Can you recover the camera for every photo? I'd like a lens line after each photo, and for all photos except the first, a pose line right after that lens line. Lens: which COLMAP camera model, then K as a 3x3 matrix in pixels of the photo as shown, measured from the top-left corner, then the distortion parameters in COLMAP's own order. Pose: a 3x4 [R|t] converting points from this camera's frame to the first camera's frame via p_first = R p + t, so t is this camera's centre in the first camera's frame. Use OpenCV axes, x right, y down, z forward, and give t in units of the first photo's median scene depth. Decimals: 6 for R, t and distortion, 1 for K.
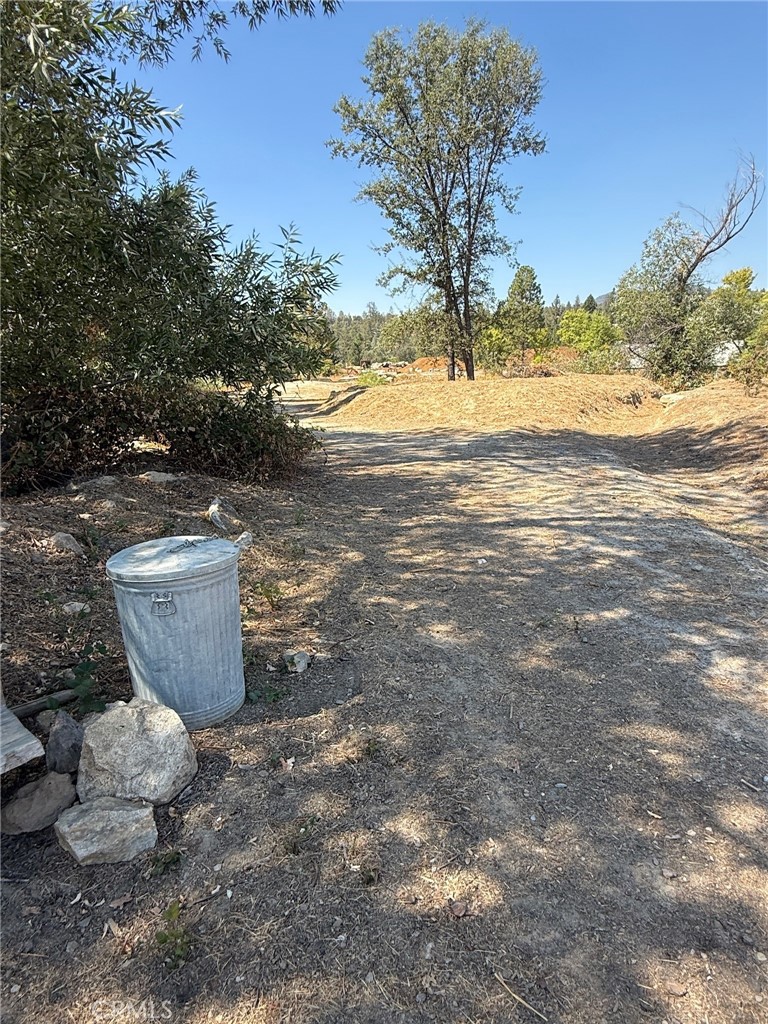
lens RADIAL K [[636.2, 0, 381.4], [0, 636.2, 513.7], [0, 0, 1]] dist [-0.008216, 0.006551]
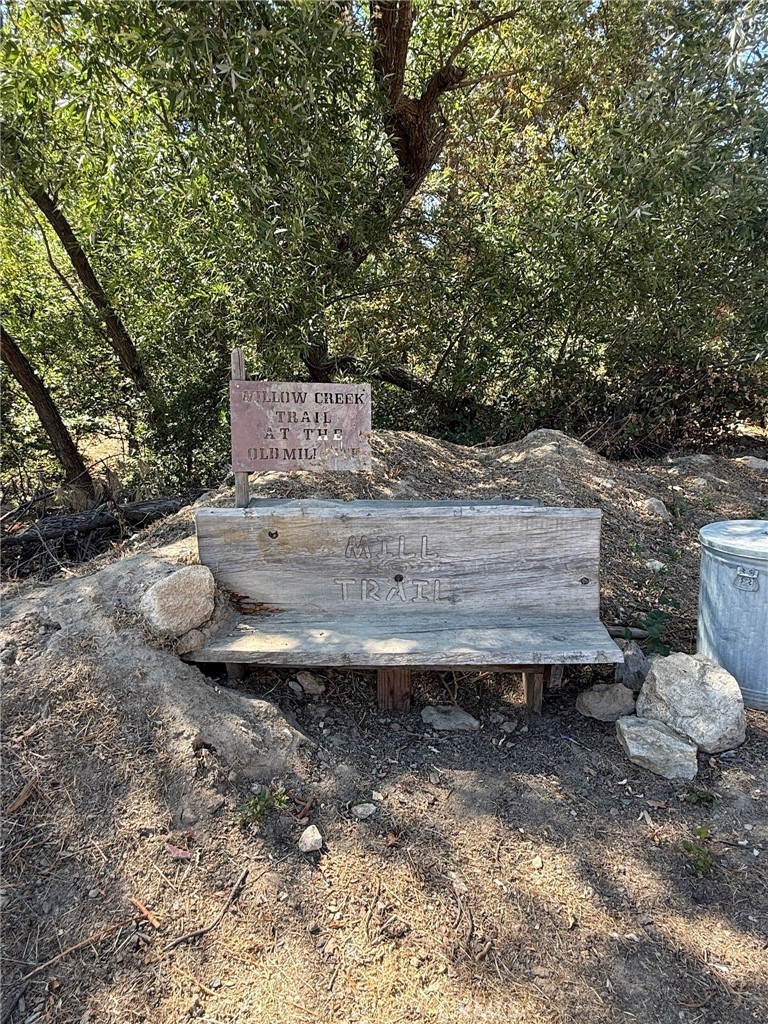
lens RADIAL K [[636.2, 0, 381.3], [0, 636.2, 511.3], [0, 0, 1]] dist [-0.008216, 0.006551]
pose [[0.644625, 0.204790, -0.736559, 0.012315], [-0.182602, 0.976812, 0.111780, 0.019505], [0.742372, 0.062441, 0.667072, -0.117972]]
